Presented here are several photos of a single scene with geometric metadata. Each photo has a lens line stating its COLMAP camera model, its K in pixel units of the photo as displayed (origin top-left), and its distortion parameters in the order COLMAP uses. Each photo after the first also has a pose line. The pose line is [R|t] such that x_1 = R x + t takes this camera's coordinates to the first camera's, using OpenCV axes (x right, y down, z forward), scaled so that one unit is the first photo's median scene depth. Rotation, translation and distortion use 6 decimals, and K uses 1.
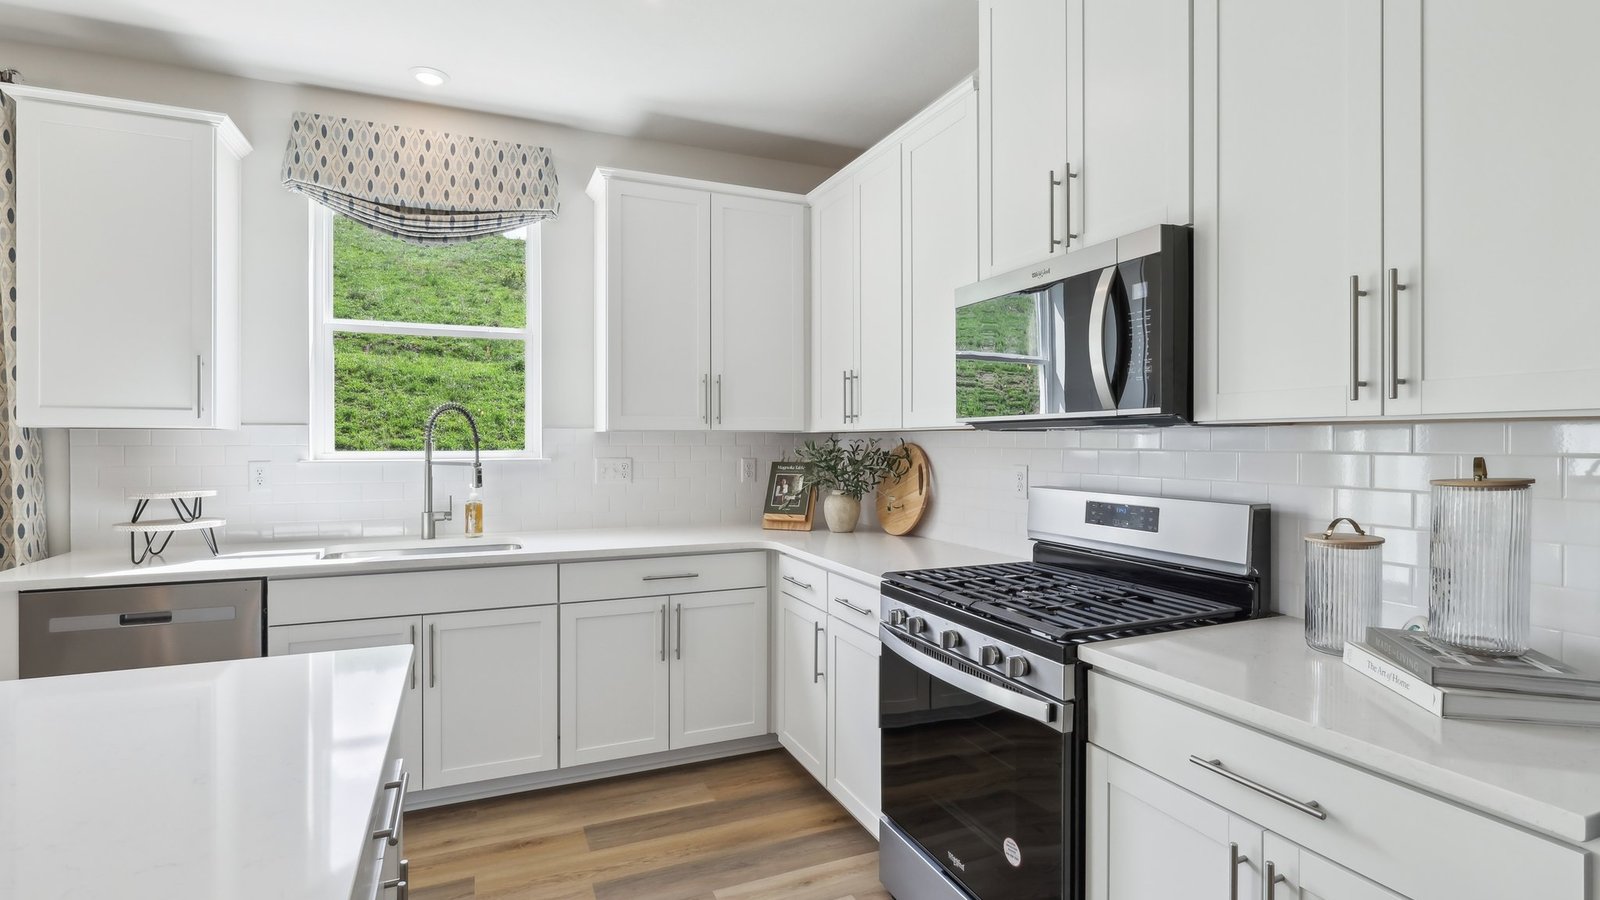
lens RADIAL K [[754.0, 0, 799.0], [0, 754.0, 444.4], [0, 0, 1]] dist [-0.008155, 0.001900]
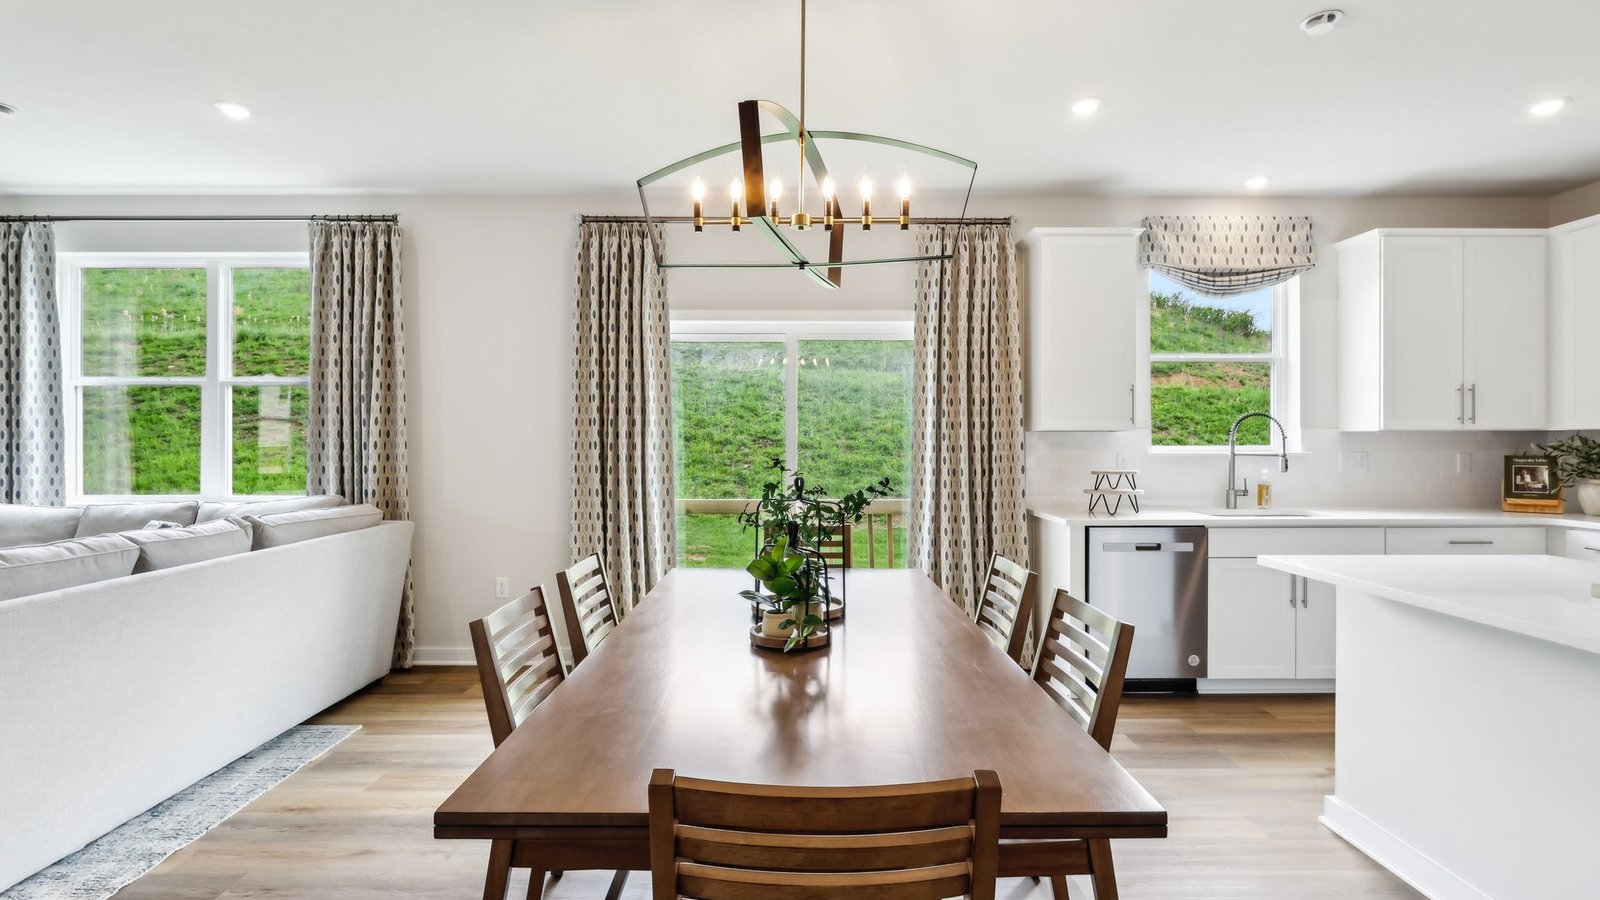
lens RADIAL K [[754.0, 0, 793.7], [0, 754.0, 446.8], [0, 0, 1]] dist [-0.008155, 0.001900]
pose [[0.920143, 0.000312, -0.391582, -0.701904], [0.000382, 0.999998, 0.001696, 0.007988], [0.391582, -0.001710, 0.920141, -0.609493]]
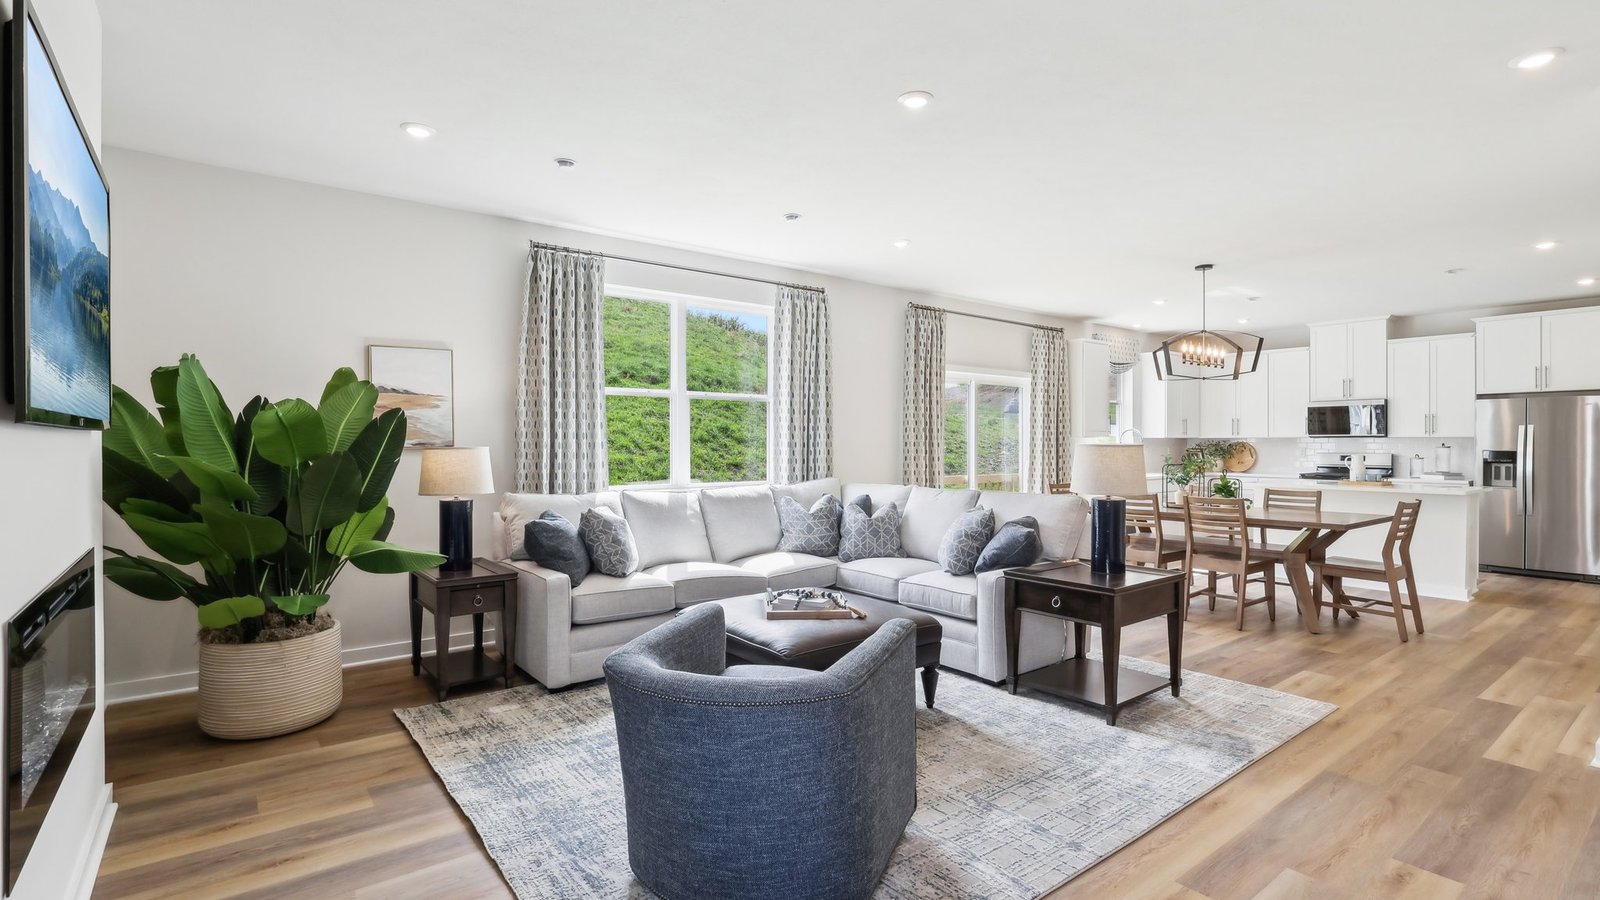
lens RADIAL K [[754.0, 0, 799.5], [0, 754.0, 452.5], [0, 0, 1]] dist [-0.008155, 0.001900]
pose [[0.967310, -0.005561, 0.253536, -2.510825], [0.004405, 0.999977, 0.005129, 0.016768], [-0.253559, -0.003844, 0.967312, -1.587470]]
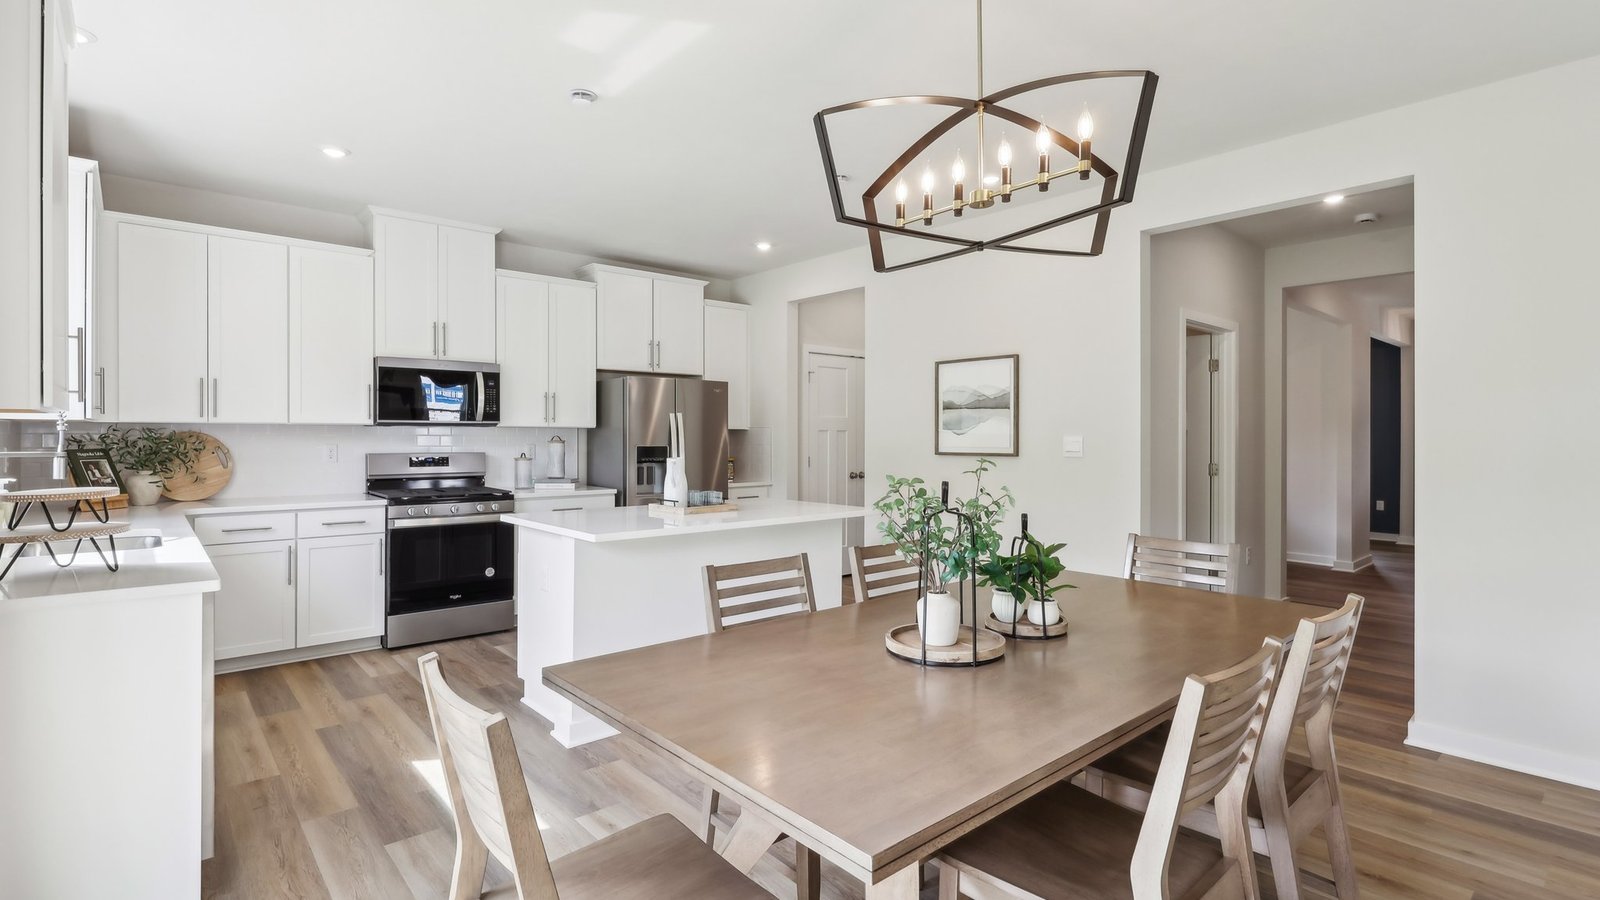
lens RADIAL K [[754.0, 0, 785.7], [0, 754.0, 441.0], [0, 0, 1]] dist [-0.008155, 0.001900]
pose [[-0.300253, -0.003644, 0.953853, -1.543282], [0.004556, 0.999976, 0.005255, 0.011918], [-0.953849, 0.005924, -0.300229, 0.419653]]
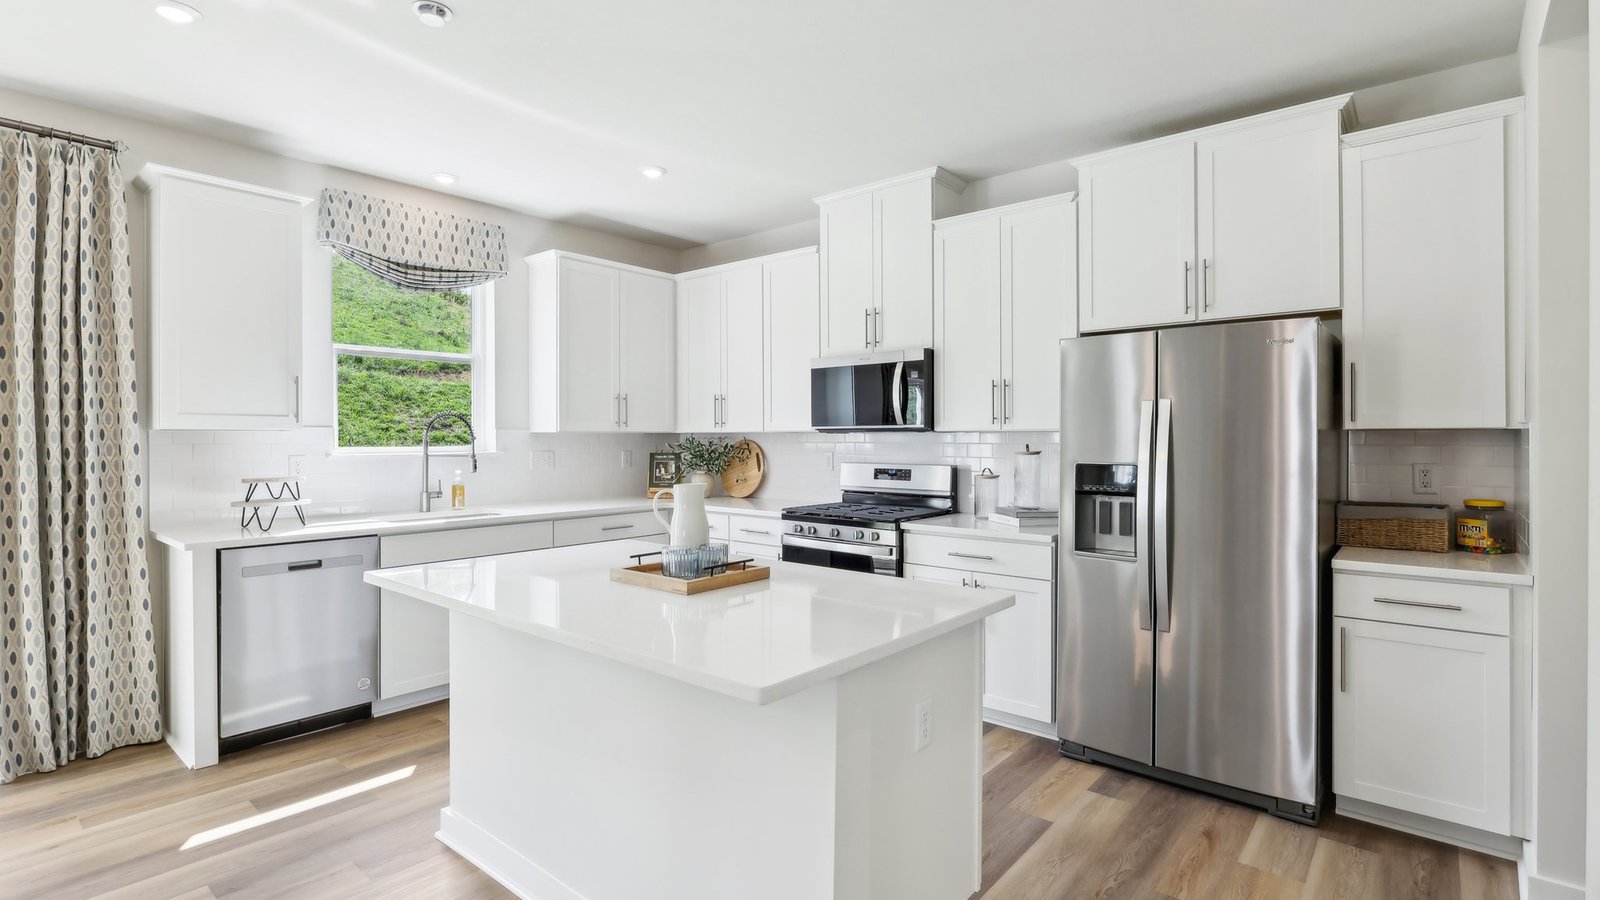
lens RADIAL K [[754.0, 0, 800.7], [0, 754.0, 439.3], [0, 0, 1]] dist [-0.008155, 0.001900]
pose [[0.894137, -0.001865, 0.447790, -0.500210], [0.003101, 0.999993, -0.002027, 0.000420], [-0.447783, 0.003201, 0.894136, -0.514060]]
